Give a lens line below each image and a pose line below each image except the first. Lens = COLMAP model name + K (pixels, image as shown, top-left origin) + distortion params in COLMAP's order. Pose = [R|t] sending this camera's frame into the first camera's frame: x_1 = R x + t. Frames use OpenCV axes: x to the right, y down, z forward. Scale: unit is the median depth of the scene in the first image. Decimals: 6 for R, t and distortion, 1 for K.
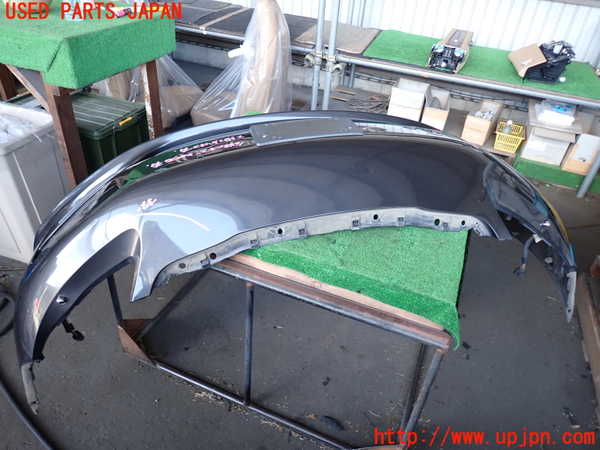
lens RADIAL K [[436.4, 0, 300.0], [0, 436.4, 225.0], [0, 0, 1]] dist [-0.015025, -0.003979]
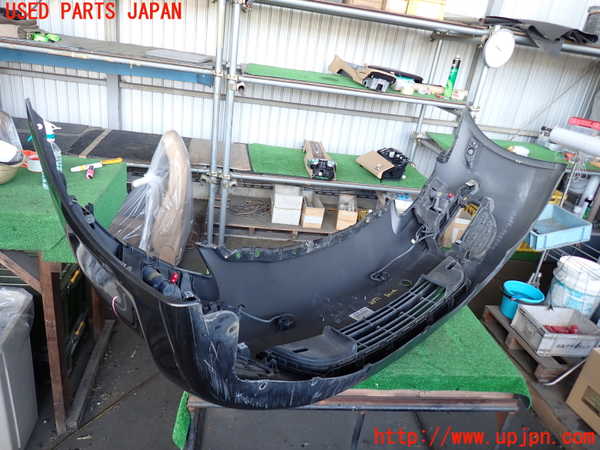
lens RADIAL K [[436.4, 0, 300.0], [0, 436.4, 225.0], [0, 0, 1]] dist [-0.015025, -0.003979]
pose [[0.874700, -0.145324, 0.462365, -0.296181], [0.221414, 0.968437, -0.114484, -0.101948], [-0.431134, 0.202513, 0.879268, -0.015337]]
